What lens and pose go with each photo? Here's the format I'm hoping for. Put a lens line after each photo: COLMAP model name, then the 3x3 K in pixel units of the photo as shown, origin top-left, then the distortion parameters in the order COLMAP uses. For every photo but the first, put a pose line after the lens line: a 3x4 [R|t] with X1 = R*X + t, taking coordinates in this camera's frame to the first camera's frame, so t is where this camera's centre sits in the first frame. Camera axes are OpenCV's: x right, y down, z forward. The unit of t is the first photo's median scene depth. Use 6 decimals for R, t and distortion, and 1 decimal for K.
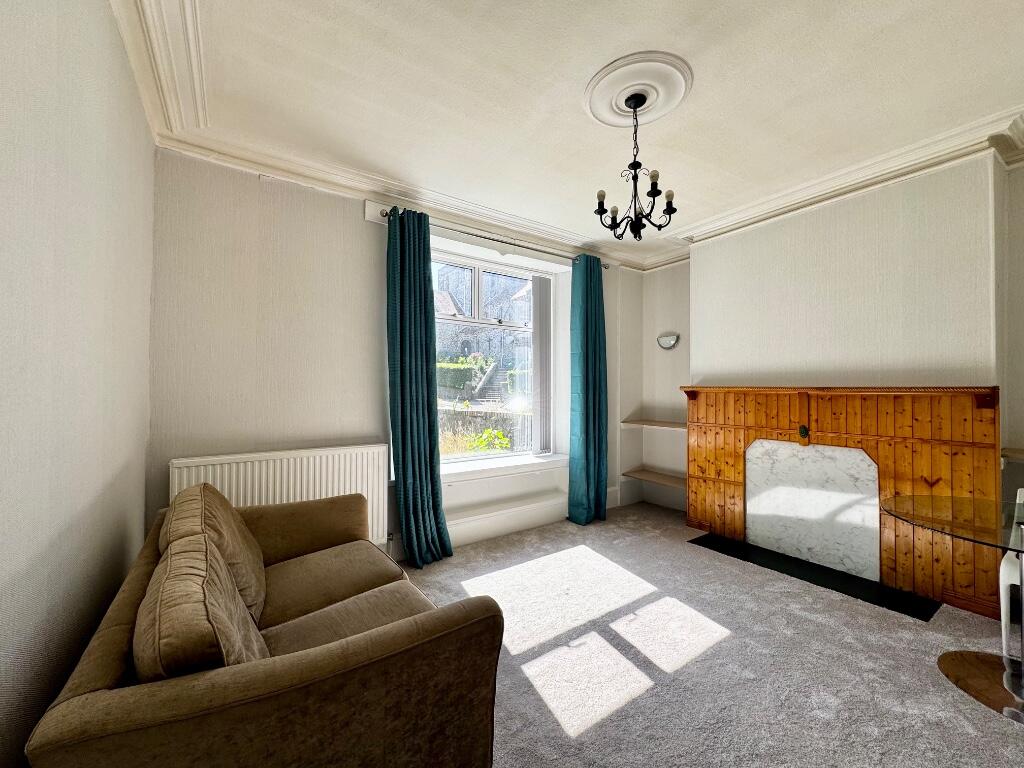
lens RADIAL K [[407.8, 0, 513.2], [0, 407.8, 385.8], [0, 0, 1]] dist [-0.000311, -0.000038]
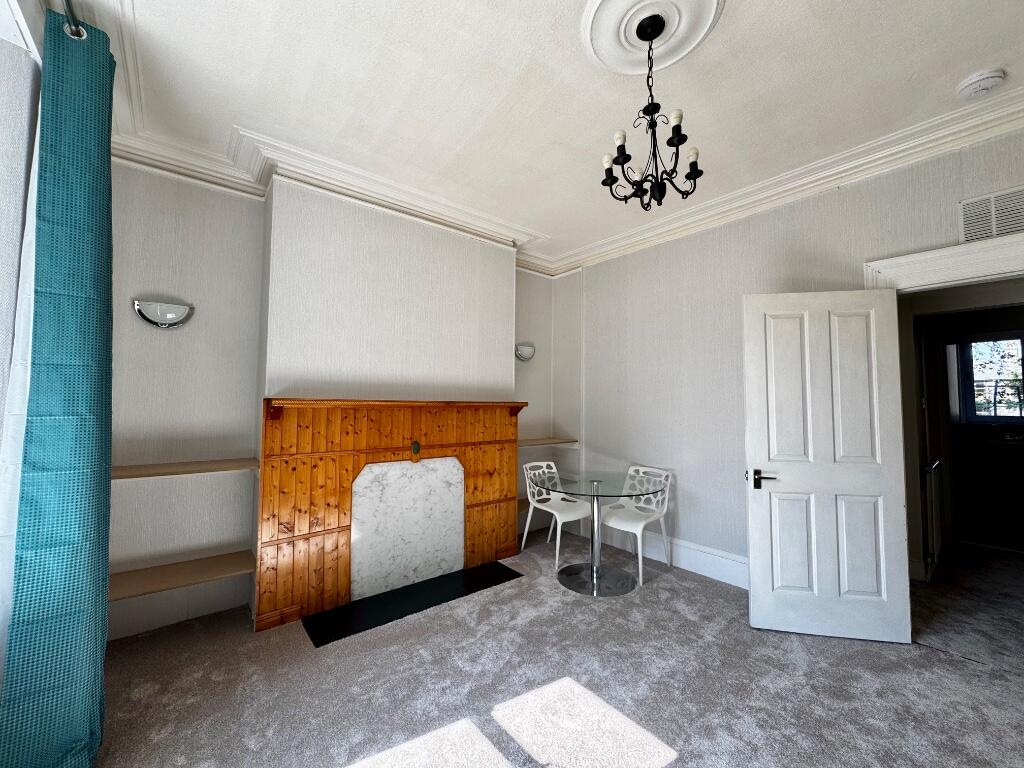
lens RADIAL K [[407.8, 0, 511.5], [0, 407.8, 385.3], [0, 0, 1]] dist [-0.000311, -0.000038]
pose [[-0.078472, 0.042339, 0.996017, -0.265094], [-0.012976, 0.998970, -0.043487, 0.004764], [-0.996832, -0.016336, -0.077842, 0.848502]]
